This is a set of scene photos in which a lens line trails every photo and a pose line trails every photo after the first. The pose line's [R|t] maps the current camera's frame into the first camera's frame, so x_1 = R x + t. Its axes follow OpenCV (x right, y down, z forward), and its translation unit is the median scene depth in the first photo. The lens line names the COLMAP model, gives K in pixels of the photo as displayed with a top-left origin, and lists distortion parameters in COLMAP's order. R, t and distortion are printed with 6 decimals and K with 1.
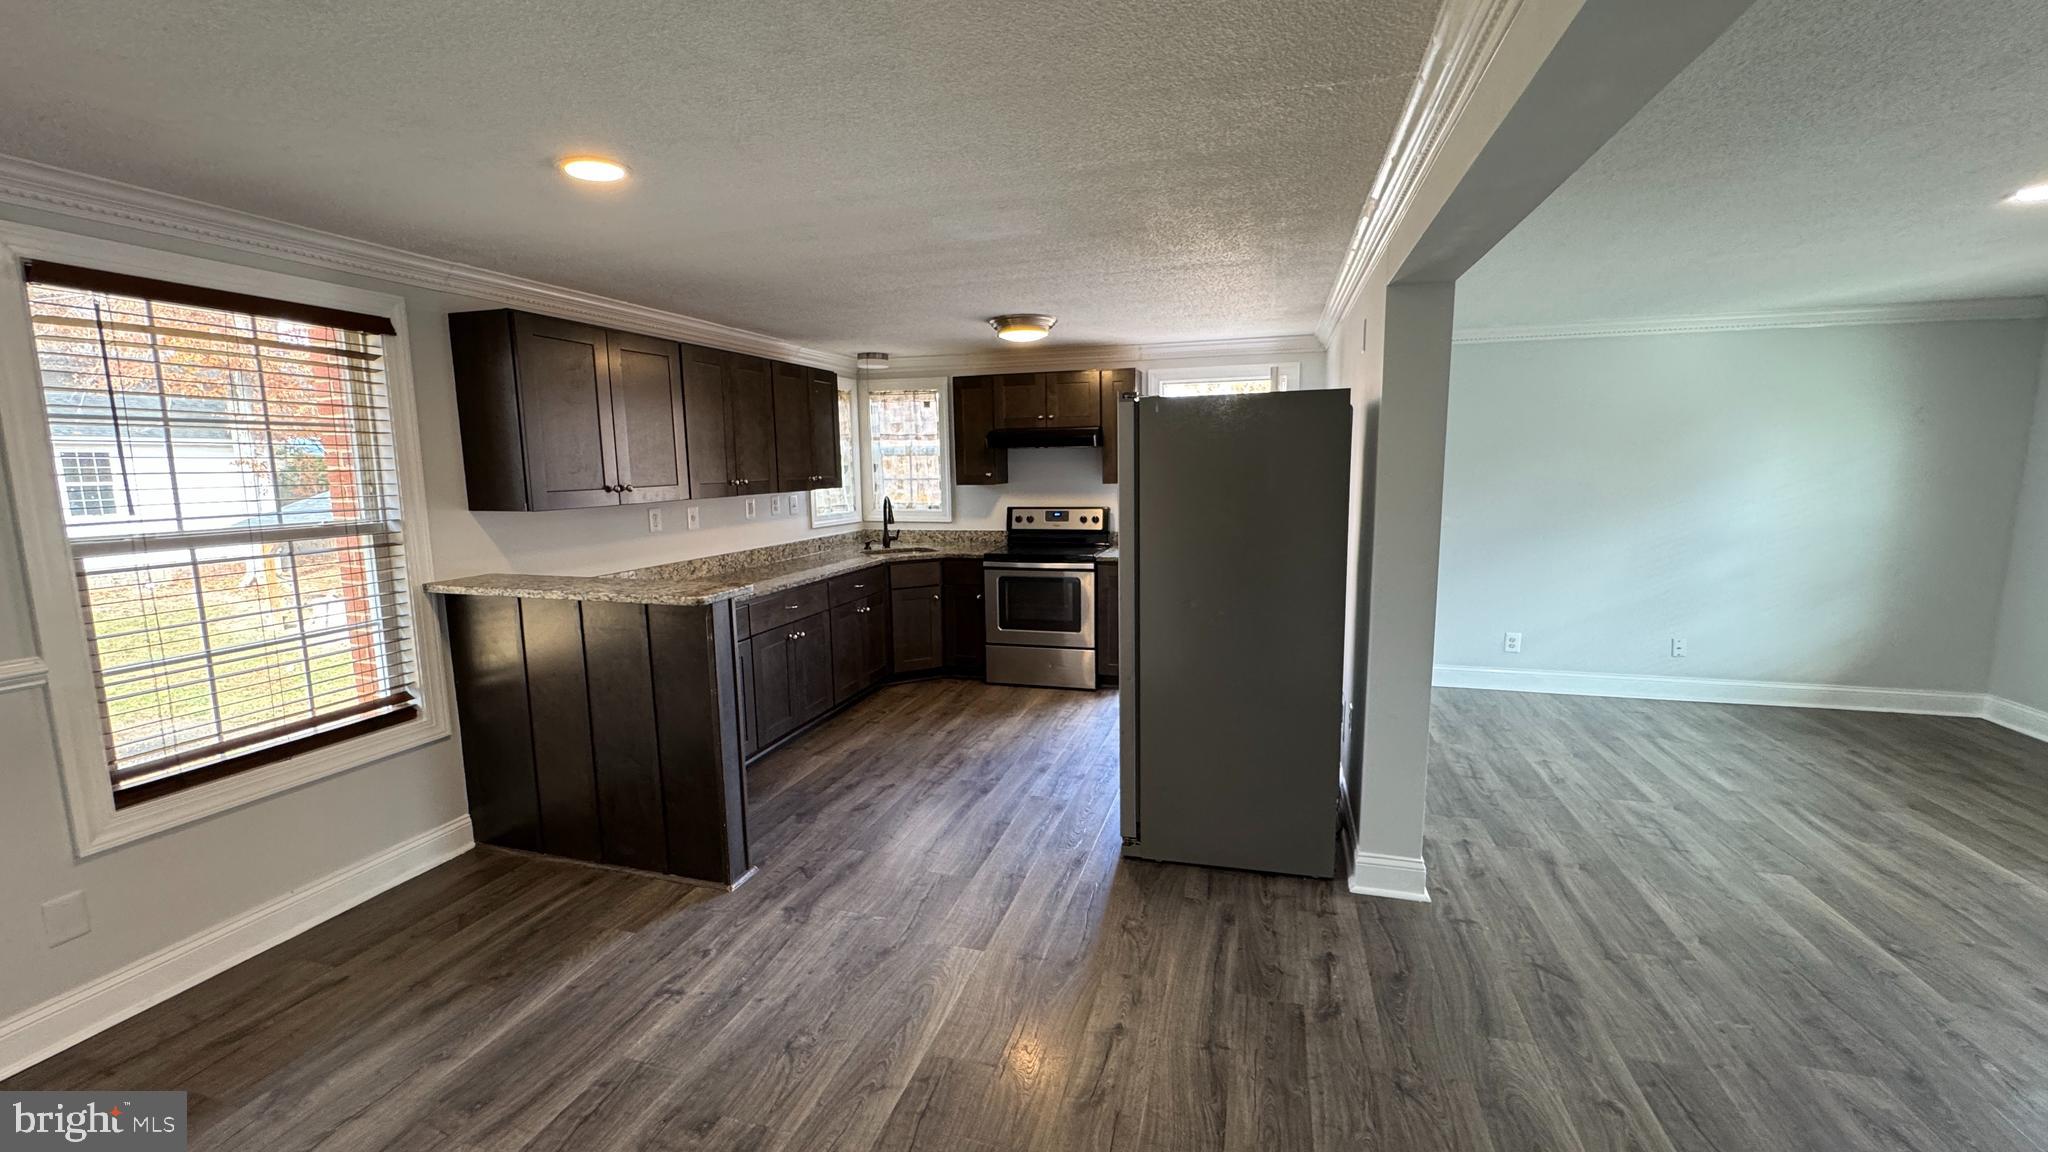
lens RADIAL K [[815.9, 0, 1024.0], [0, 815.9, 576.0], [0, 0, 1]] dist [-0.003619, 0.000335]
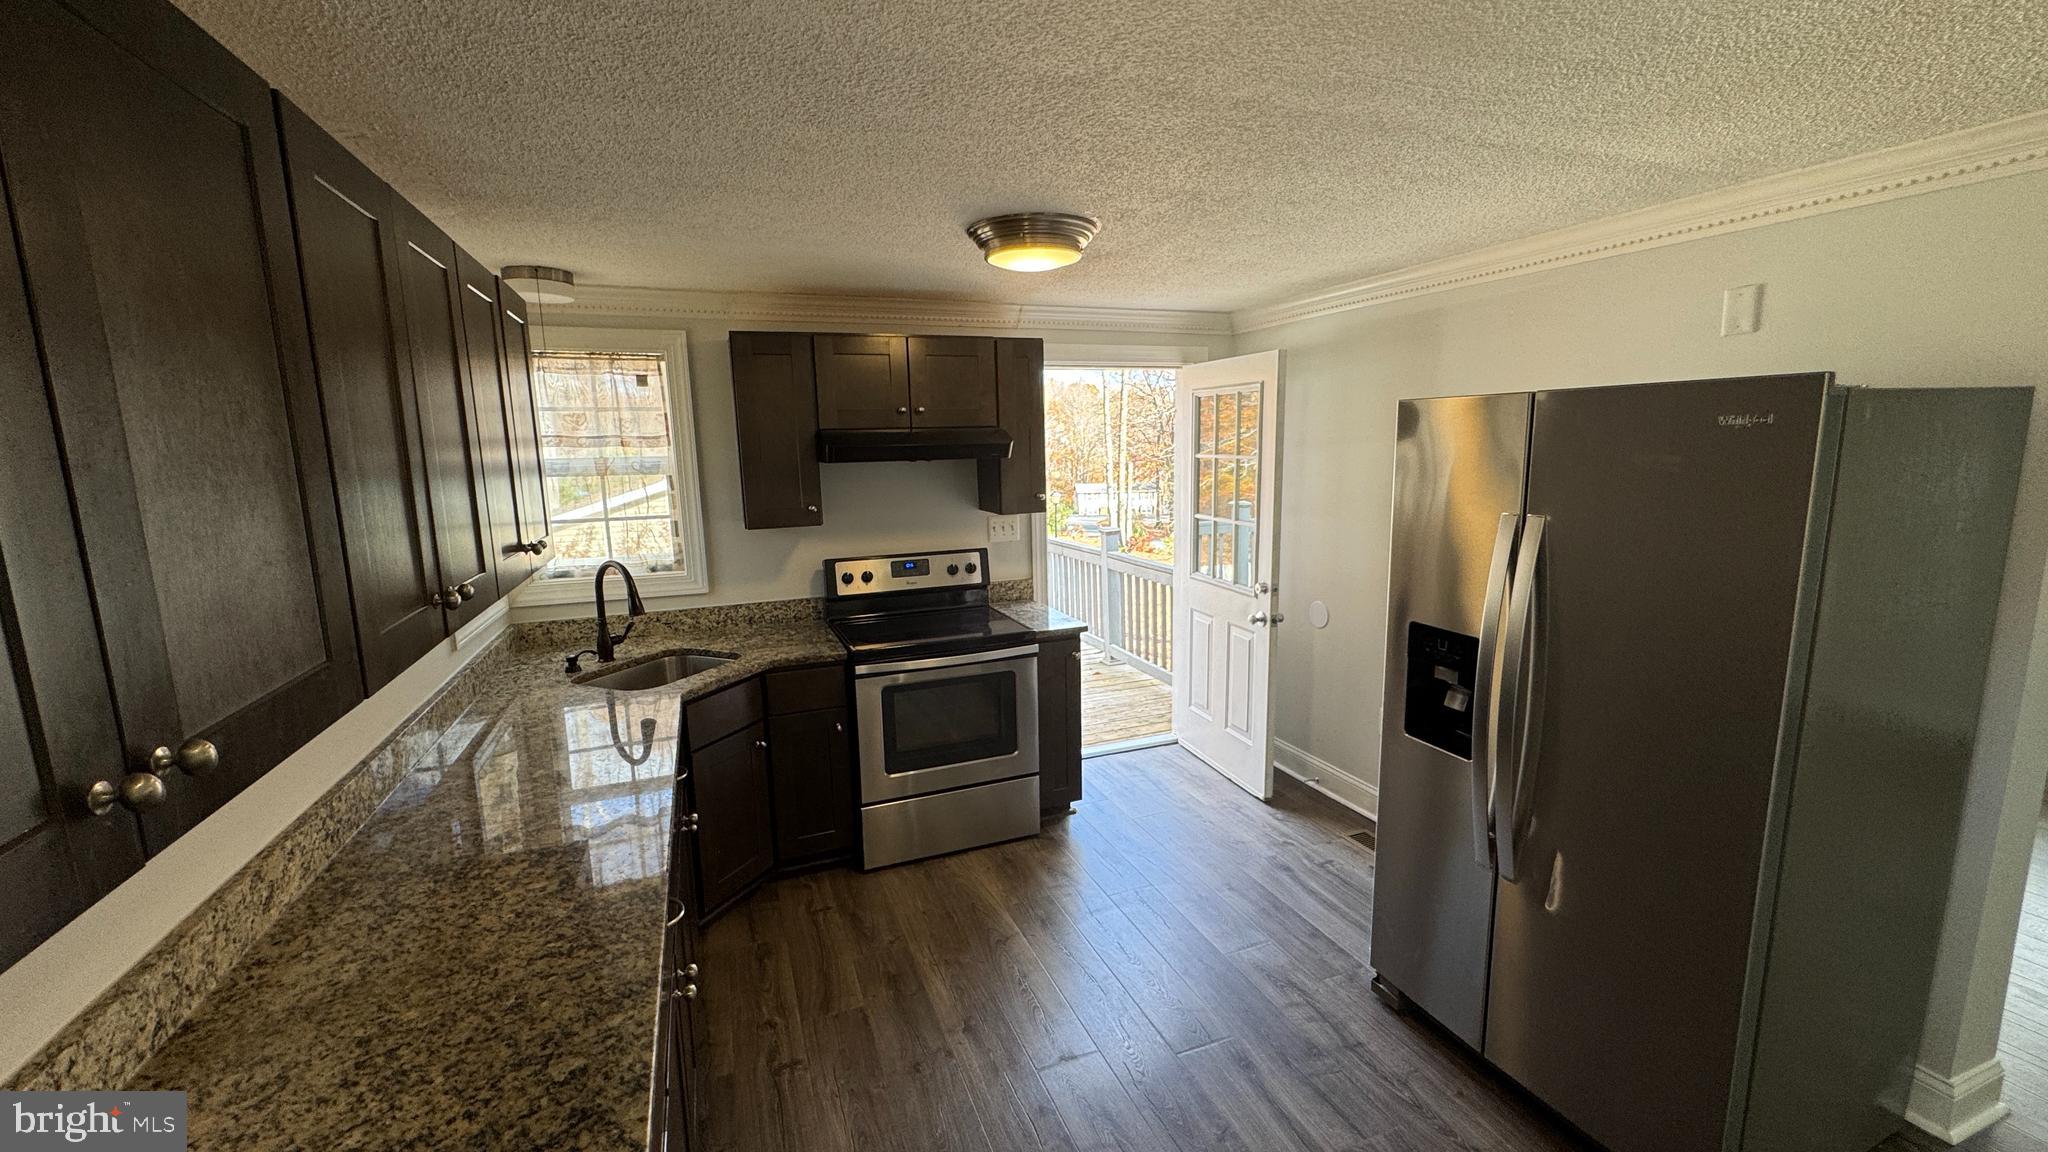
lens RADIAL K [[815.9, 0, 1024.0], [0, 815.9, 576.0], [0, 0, 1]] dist [-0.003619, 0.000335]
pose [[0.789514, -0.101907, 0.605213, -0.408769], [0.093348, 0.994584, 0.045695, -0.132575], [-0.606592, 0.020419, 0.794751, 0.675529]]
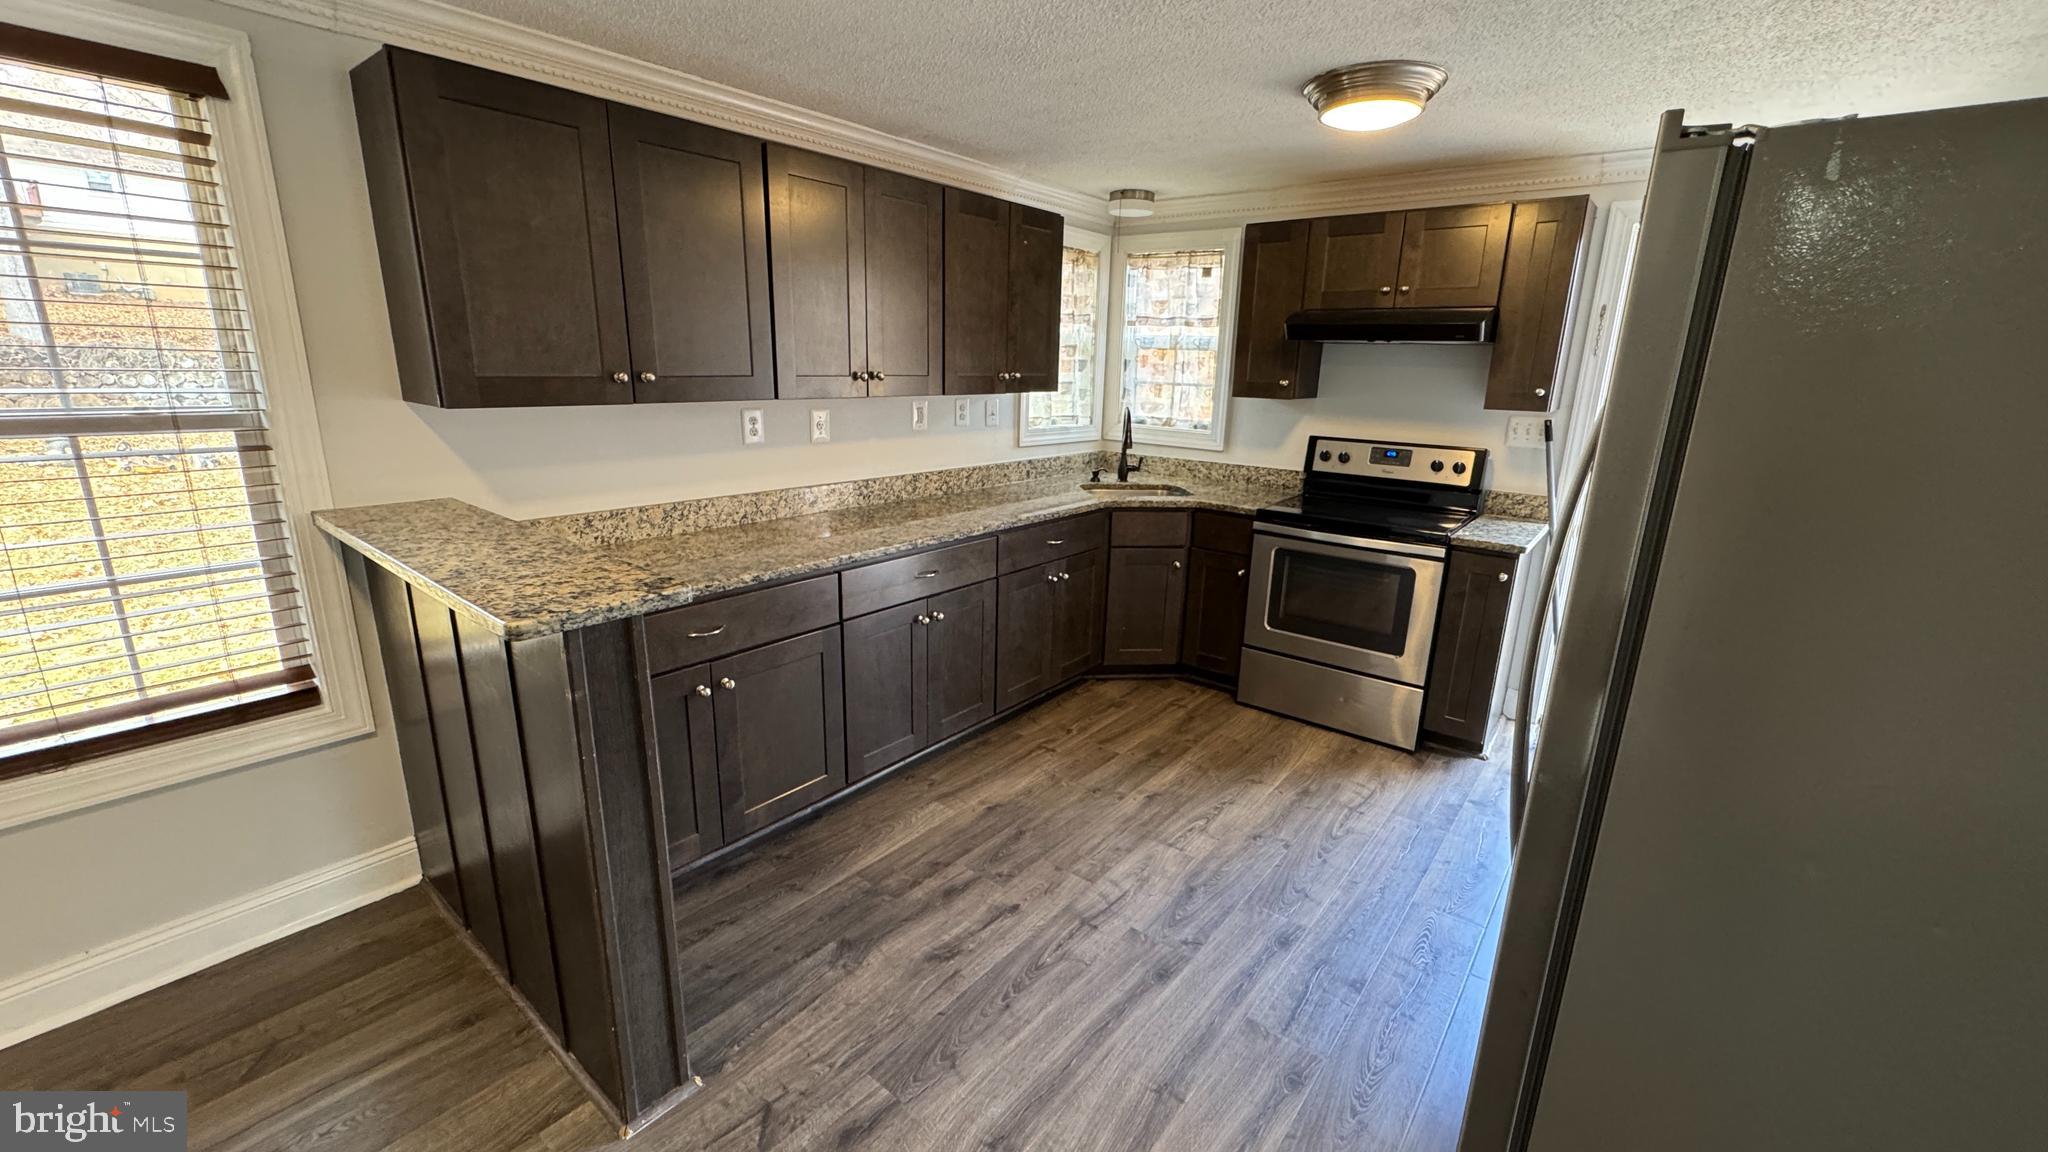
lens RADIAL K [[815.9, 0, 1024.0], [0, 815.9, 576.0], [0, 0, 1]] dist [-0.003619, 0.000335]
pose [[0.924640, 0.135276, -0.356009, 0.023540], [-0.092254, 0.986508, 0.135248, -0.063383], [0.369501, -0.092212, 0.924644, 0.474888]]
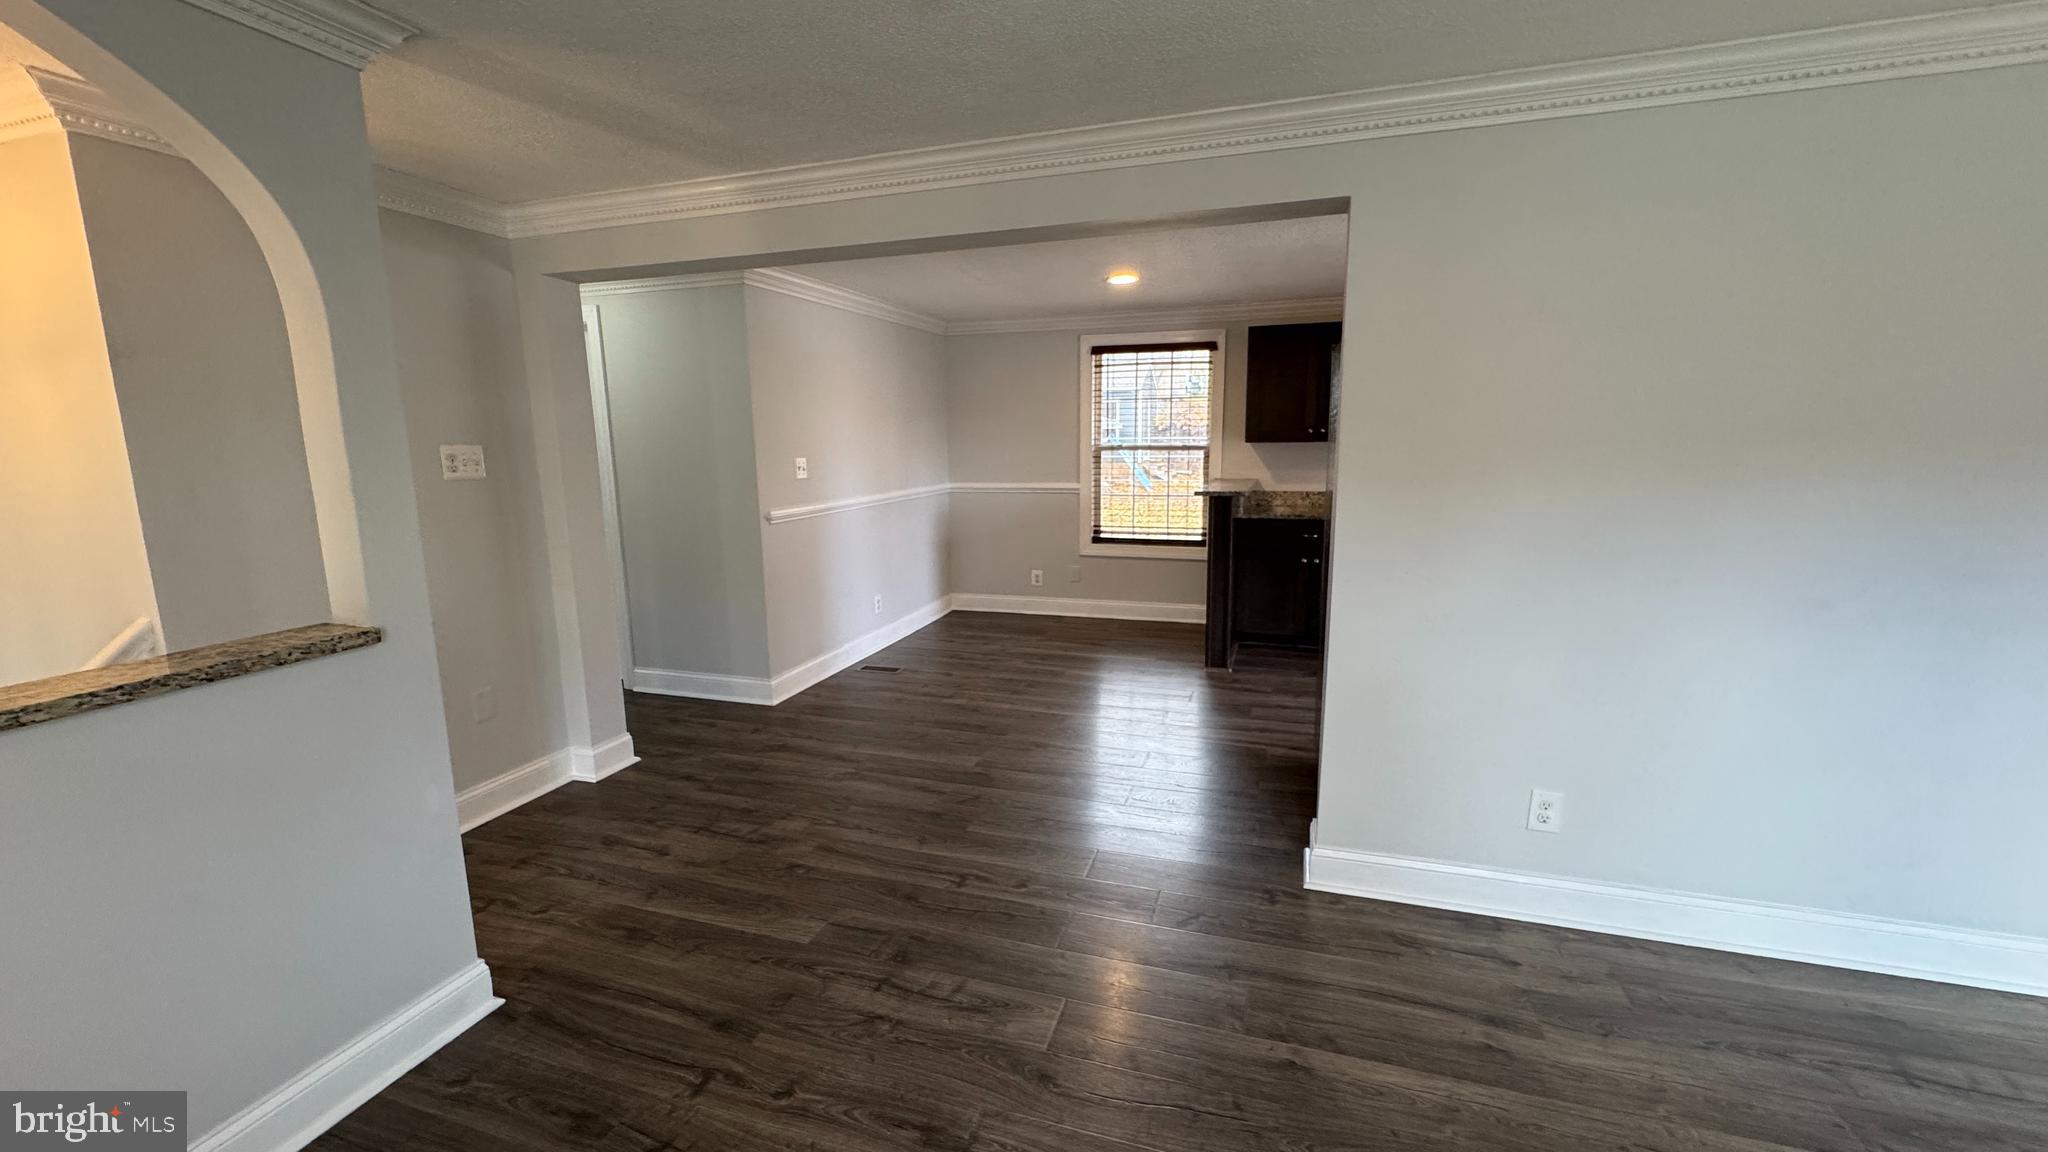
lens RADIAL K [[815.9, 0, 1024.0], [0, 815.9, 576.0], [0, 0, 1]] dist [-0.003619, 0.000335]
pose [[-0.032838, 0.181774, -0.982792, 0.974985], [-0.128822, 0.974350, 0.184517, -0.050498], [0.991124, 0.132665, -0.008579, 0.468766]]
